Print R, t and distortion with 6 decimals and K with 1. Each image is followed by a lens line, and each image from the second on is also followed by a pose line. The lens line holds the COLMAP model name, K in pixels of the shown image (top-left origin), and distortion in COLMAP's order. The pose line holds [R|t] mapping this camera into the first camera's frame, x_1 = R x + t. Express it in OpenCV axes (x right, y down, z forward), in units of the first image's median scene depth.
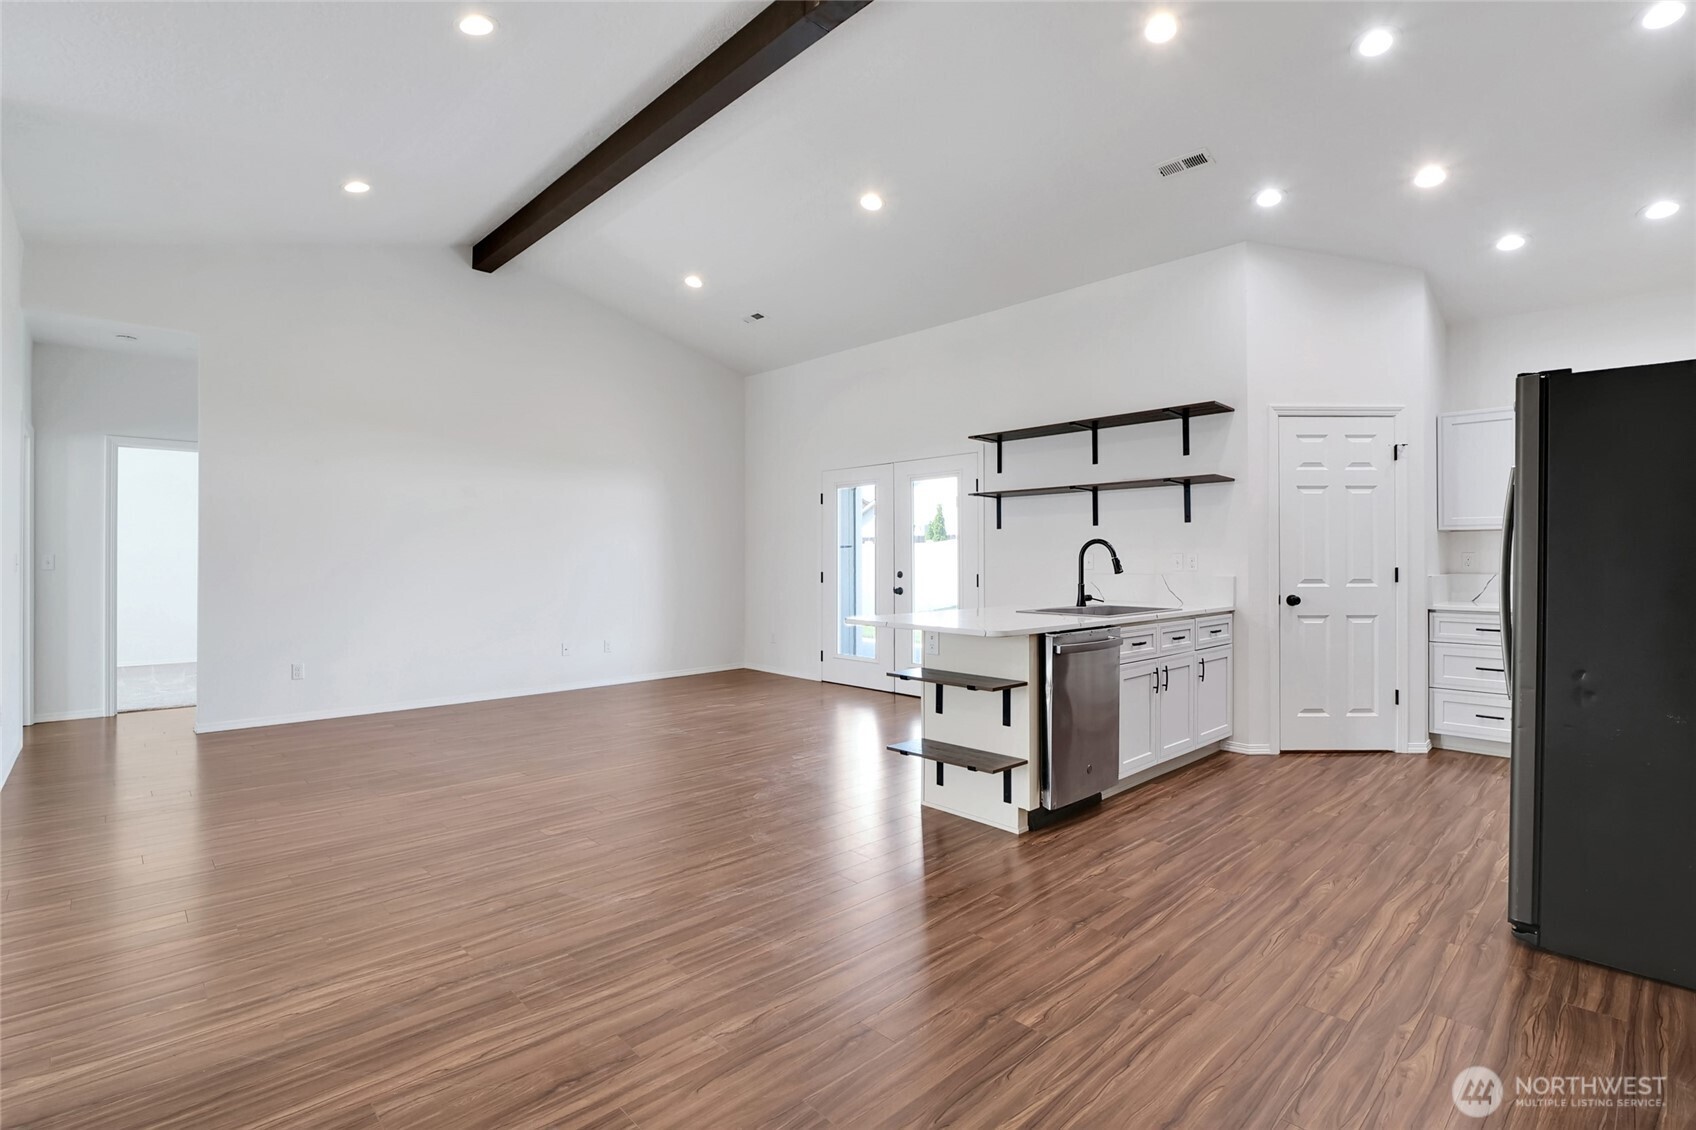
lens RADIAL K [[789.3, 0, 840.6], [0, 789.3, 553.5], [0, 0, 1]] dist [-0.017836, 0.000183]
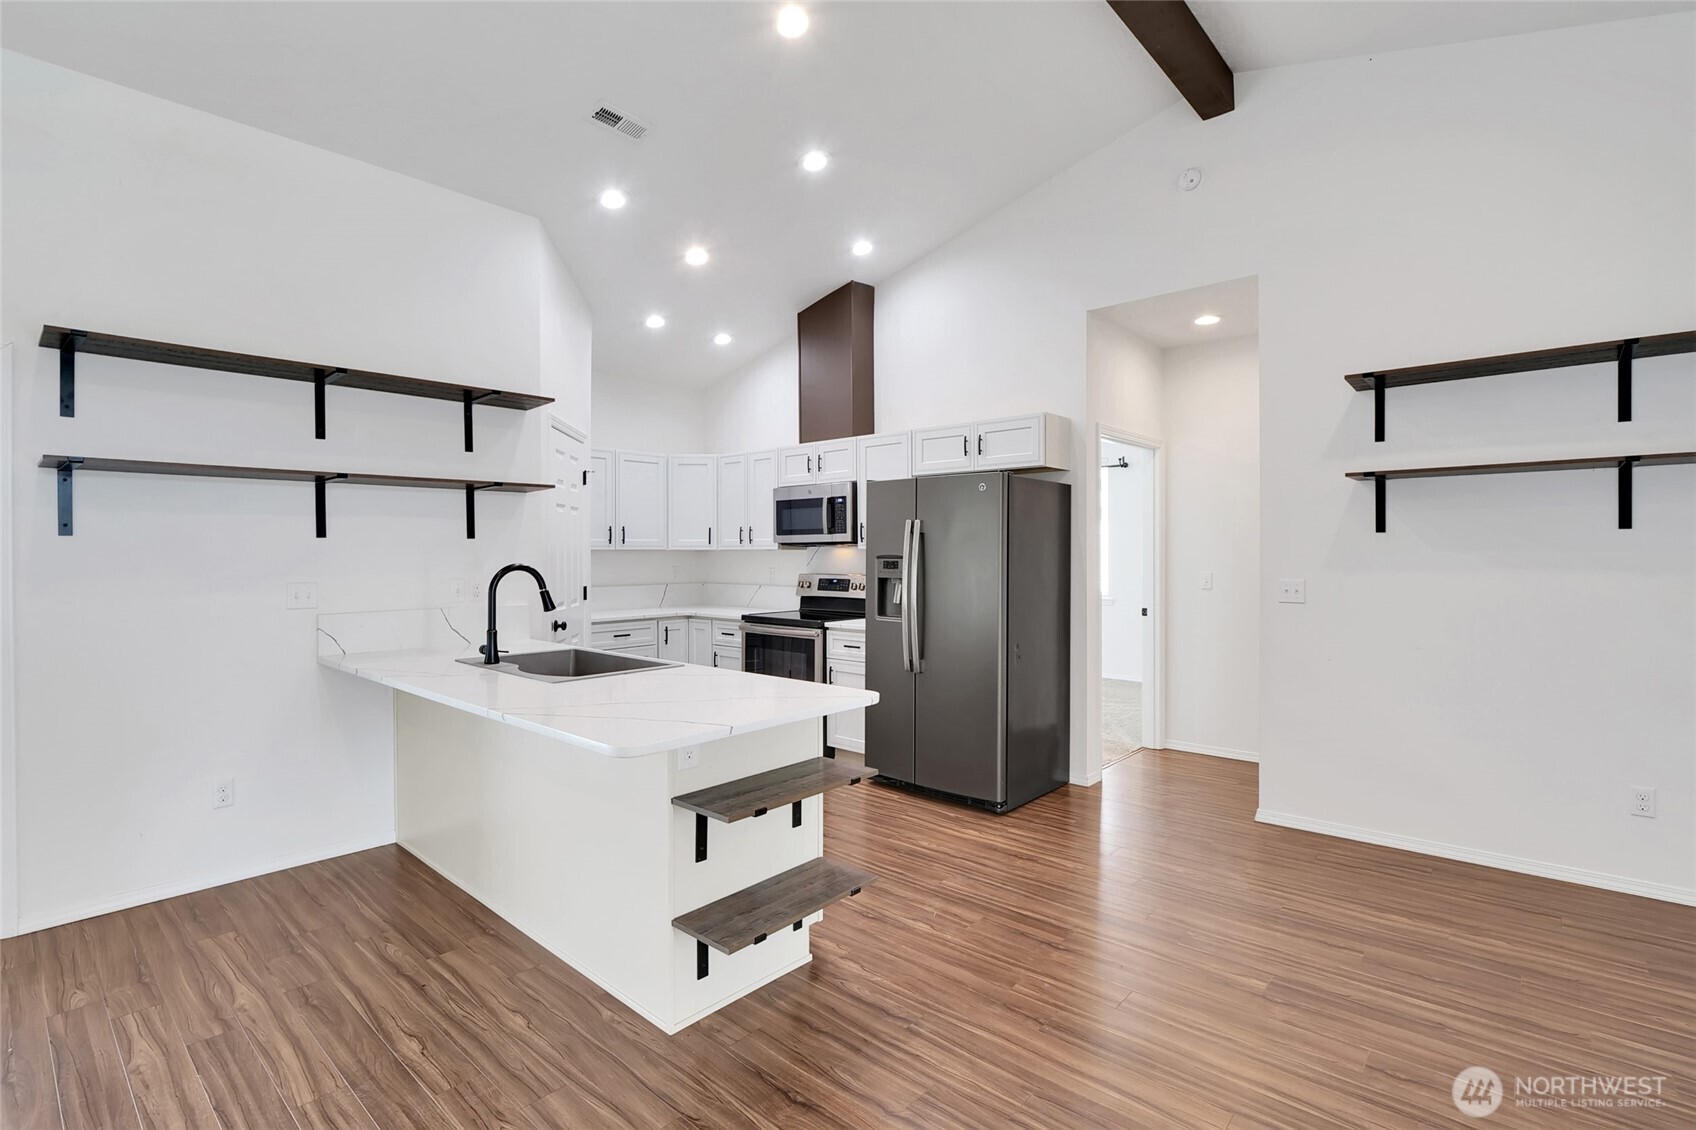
lens RADIAL K [[791.5, 0, 842.5], [0, 791.5, 551.8], [0, 0, 1]] dist [-0.007433, -0.000066]
pose [[-0.082399, -0.000940, 0.996599, -0.539818], [-0.002480, 0.999997, 0.000738, -0.041105], [-0.996596, -0.002410, -0.082401, 1.028168]]
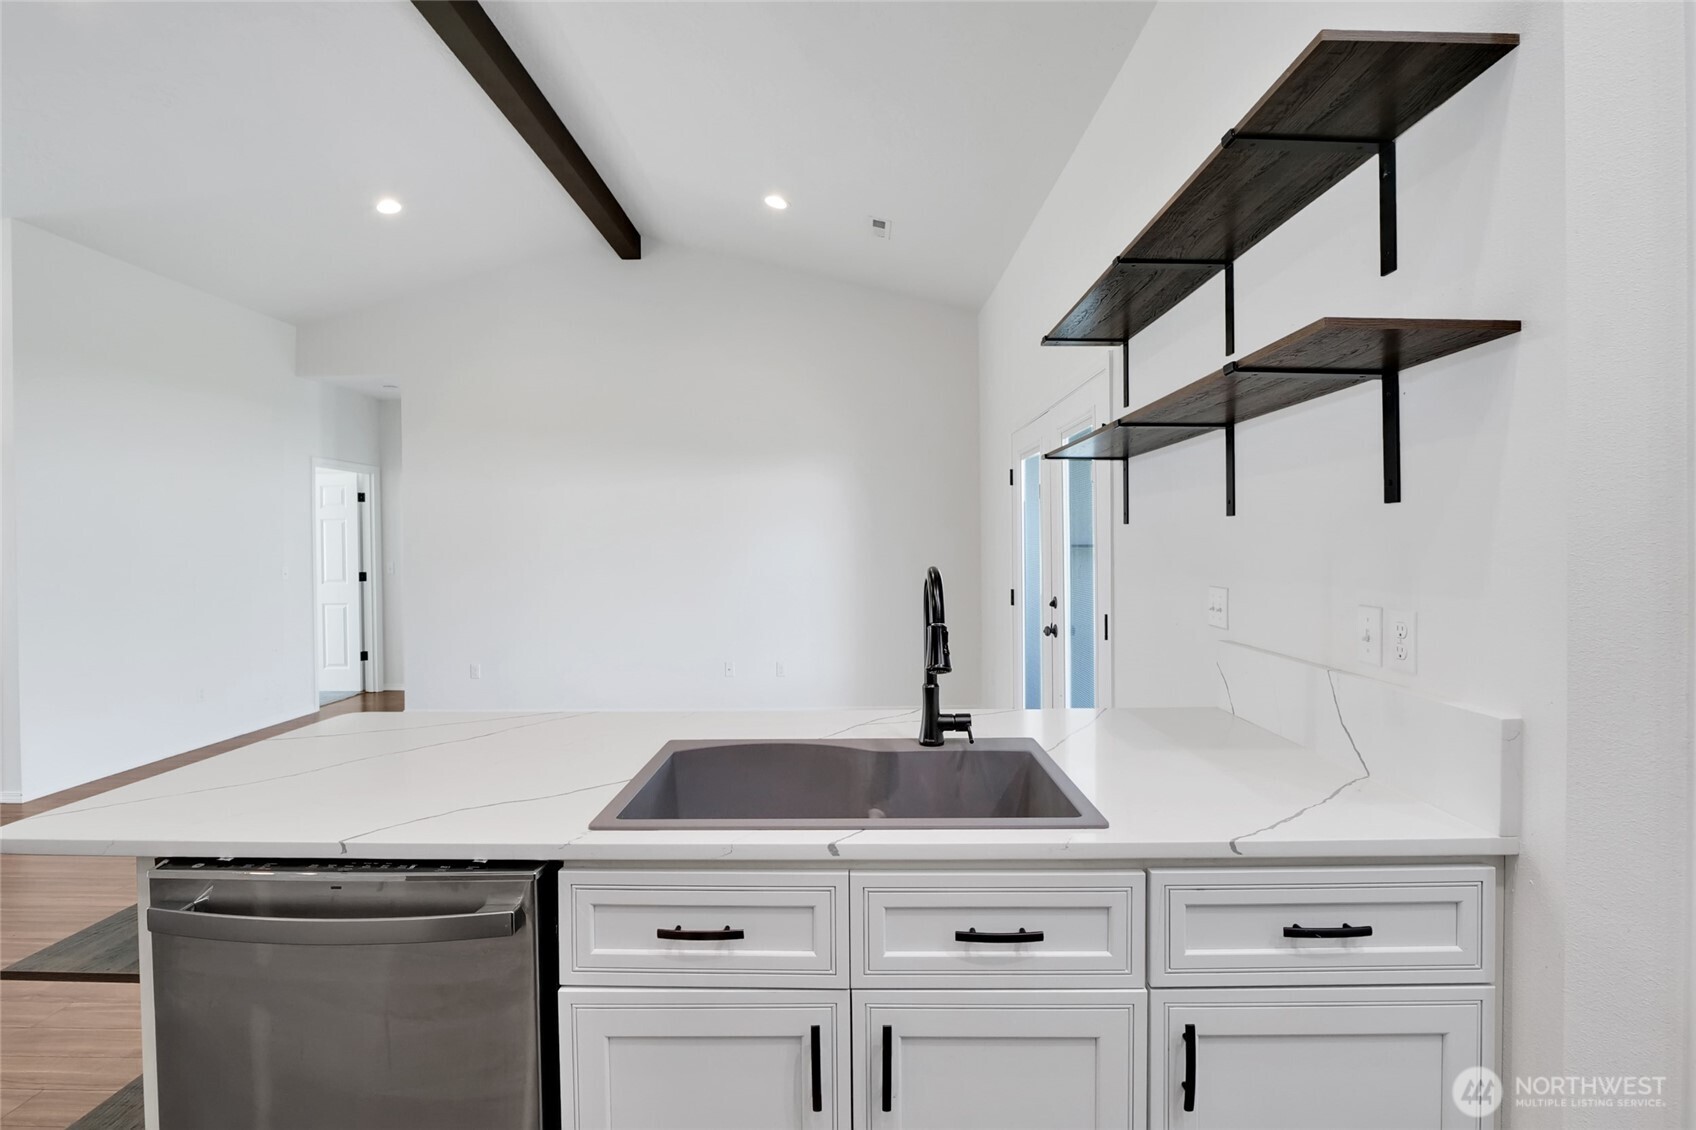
lens RADIAL K [[789.3, 0, 840.6], [0, 789.3, 553.5], [0, 0, 1]] dist [-0.017836, 0.000183]
pose [[0.720404, 0.001193, -0.693554, 0.727673], [0.012962, 0.999801, 0.015183, -0.040199], [0.693433, -0.019928, 0.720245, 0.954228]]
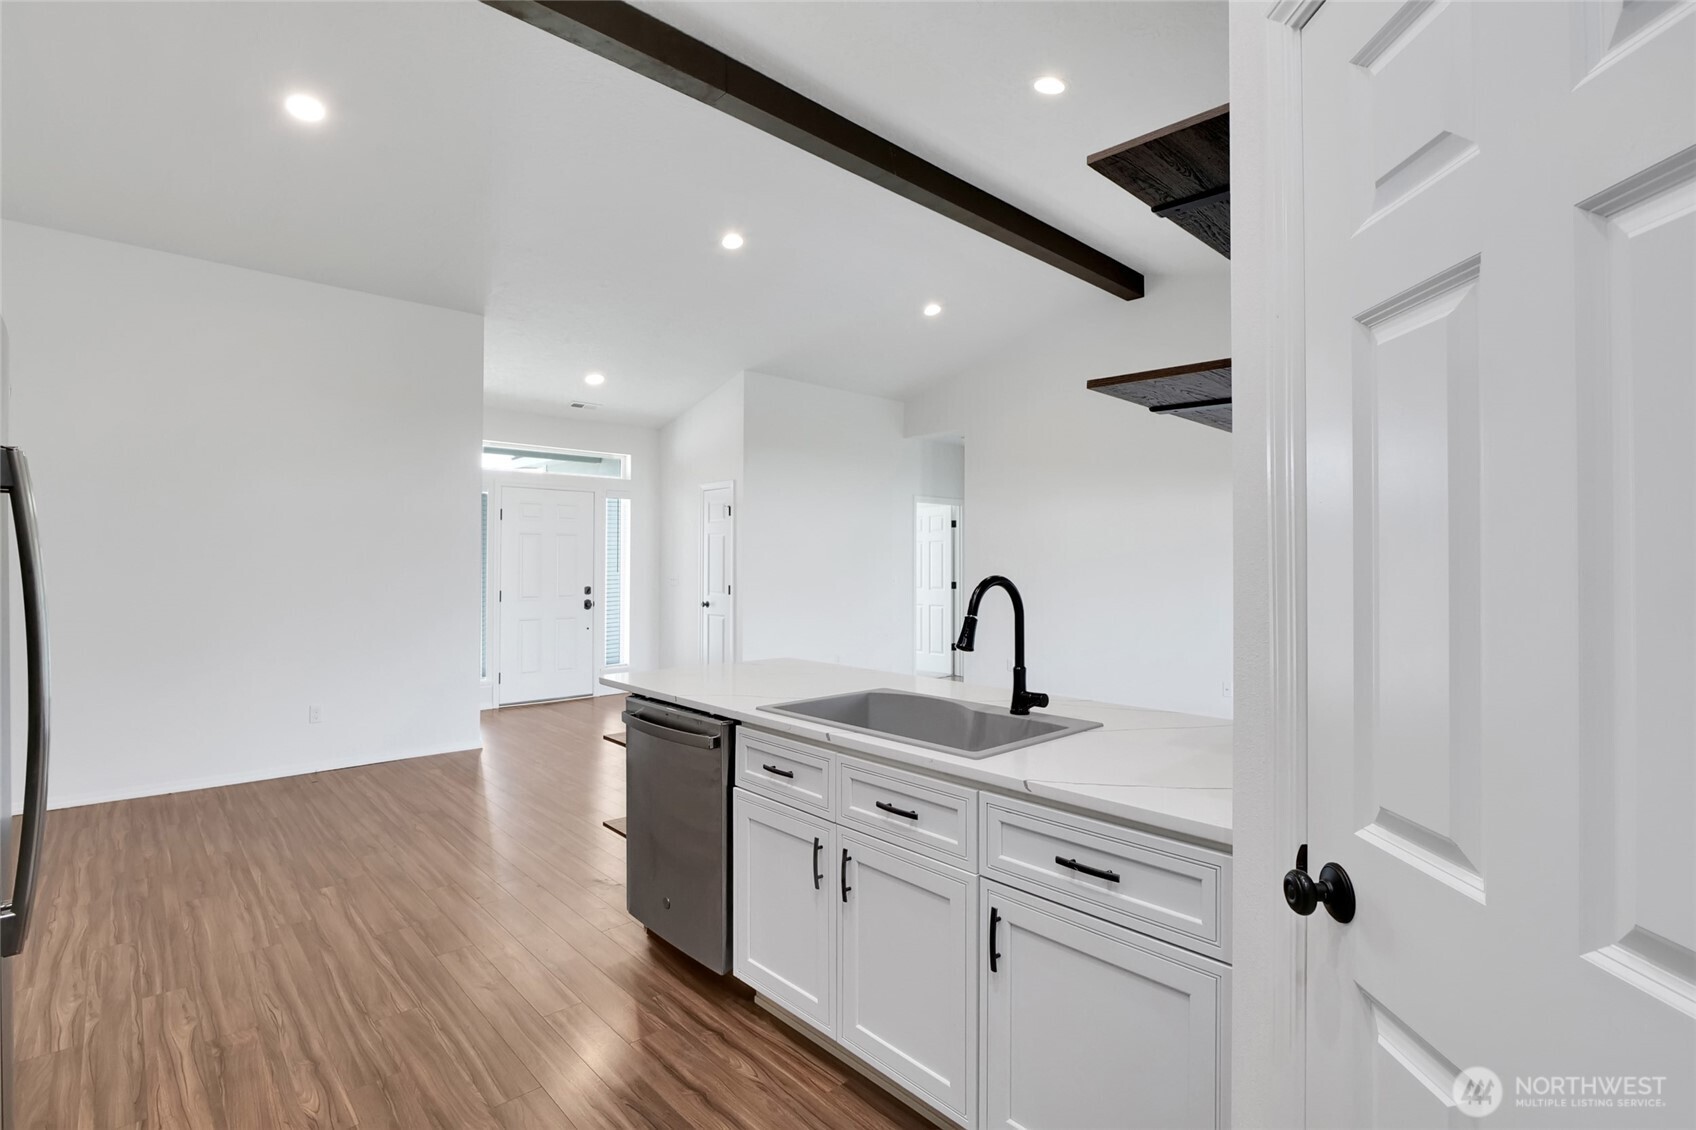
lens RADIAL K [[791.5, 0, 842.5], [0, 791.5, 551.8], [0, 0, 1]] dist [-0.007433, -0.000066]
pose [[-0.007901, -0.016583, -0.999831, 1.082883], [0.001533, 0.999861, -0.016596, -0.033831], [0.999968, -0.001664, -0.007874, 1.215023]]
